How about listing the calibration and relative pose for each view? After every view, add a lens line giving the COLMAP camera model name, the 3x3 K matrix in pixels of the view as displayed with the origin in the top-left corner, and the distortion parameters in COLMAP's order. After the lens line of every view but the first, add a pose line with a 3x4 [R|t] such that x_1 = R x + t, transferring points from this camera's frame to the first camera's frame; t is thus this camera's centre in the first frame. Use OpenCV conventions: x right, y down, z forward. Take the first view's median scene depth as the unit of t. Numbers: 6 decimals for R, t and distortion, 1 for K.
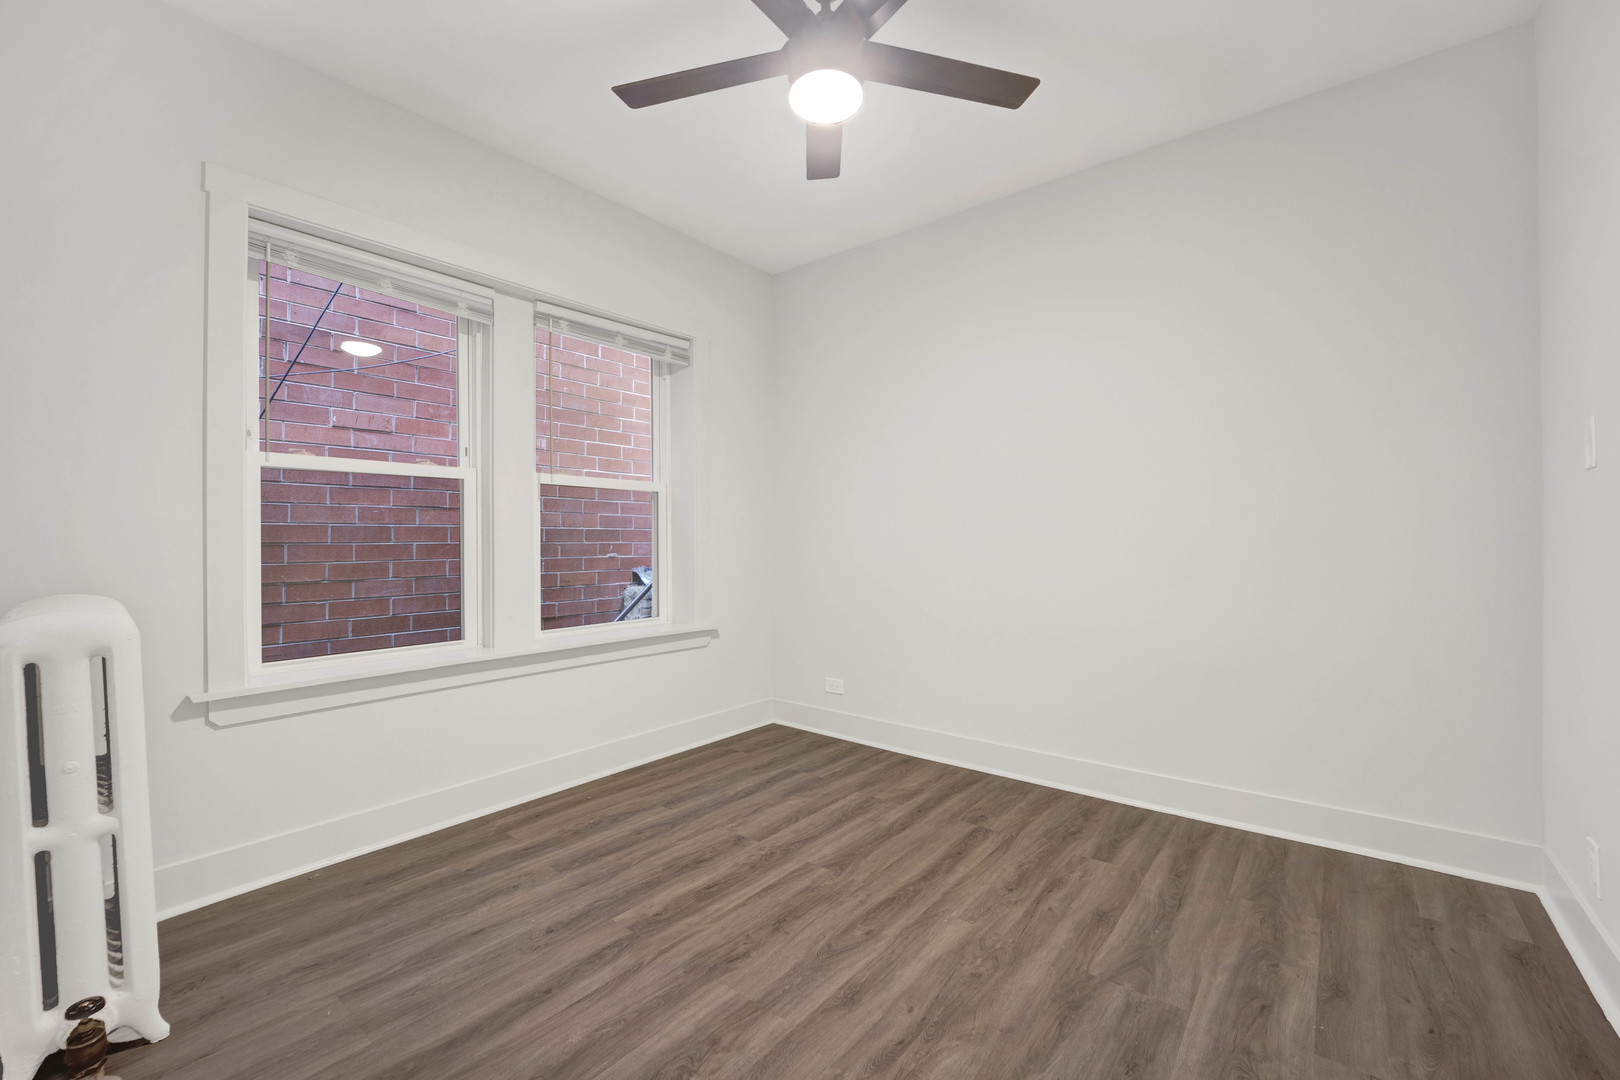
lens RADIAL K [[661.1, 0, 810.0], [0, 661.1, 542.7], [0, 0, 1]] dist [-0.018053, -0.000630]
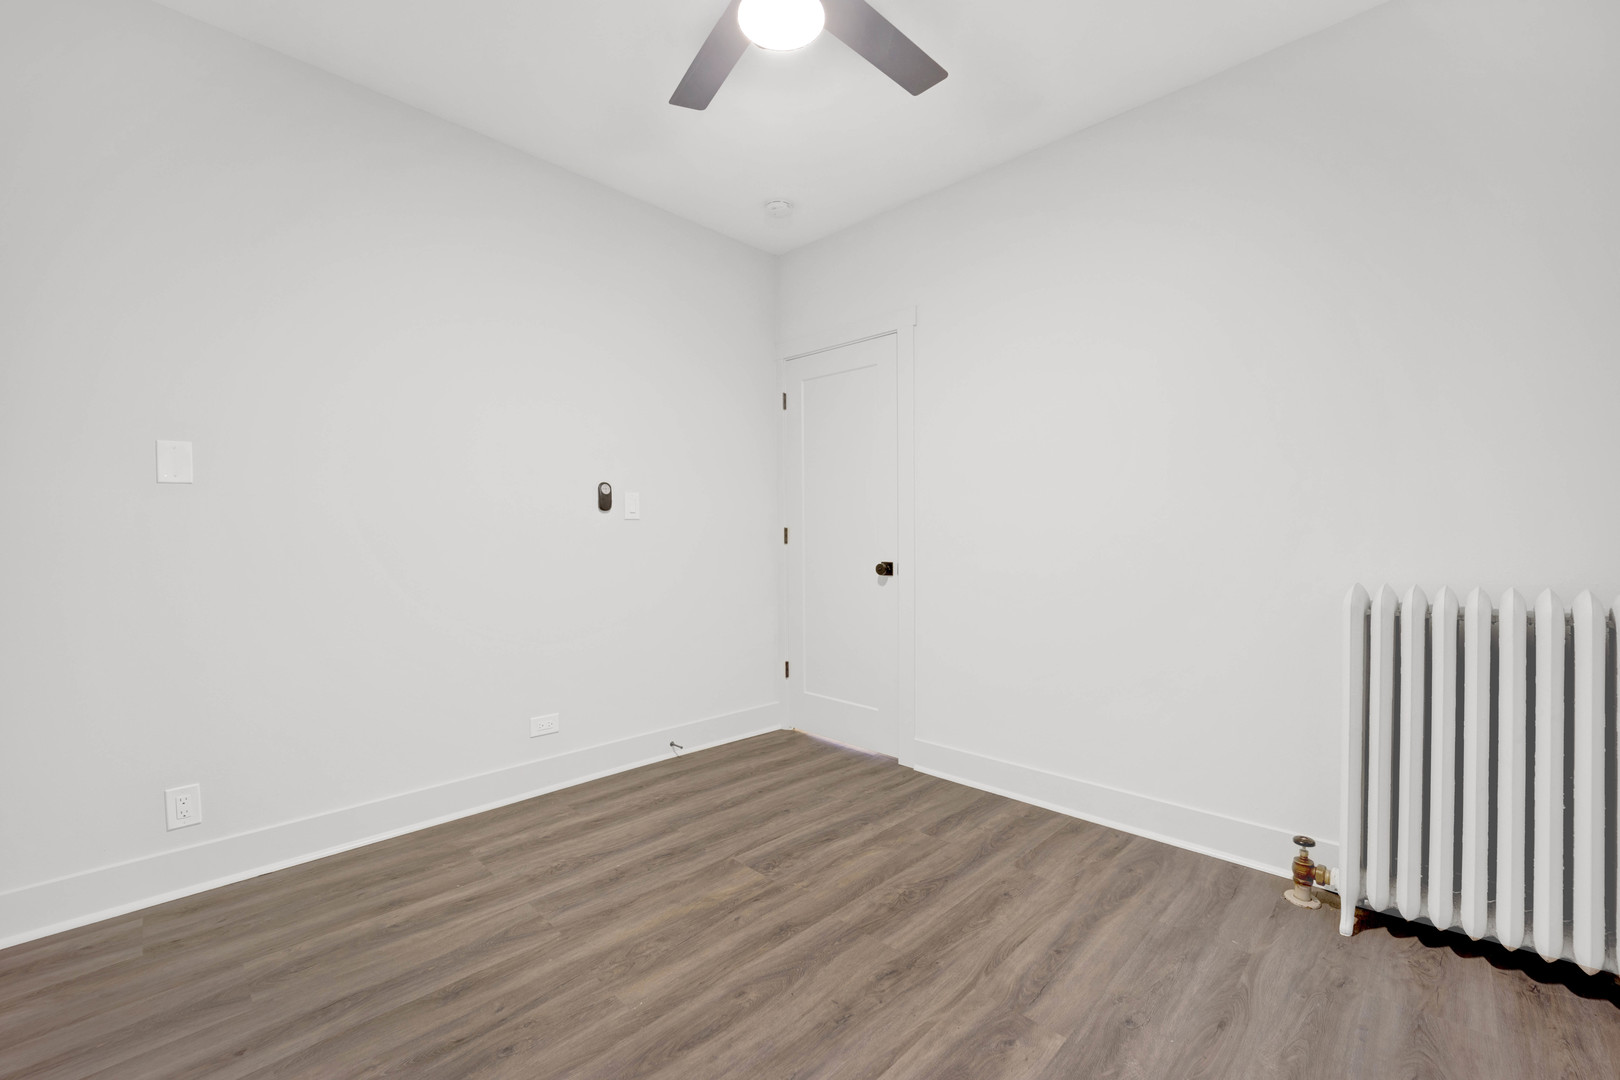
lens RADIAL K [[661.1, 0, 801.2], [0, 661.1, 538.2], [0, 0, 1]] dist [-0.018053, -0.000630]
pose [[-0.993971, 0.009273, 0.109253, -0.094714], [0.010834, 0.999847, 0.013700, -0.015567], [-0.109109, 0.014801, -0.993920, 1.941833]]
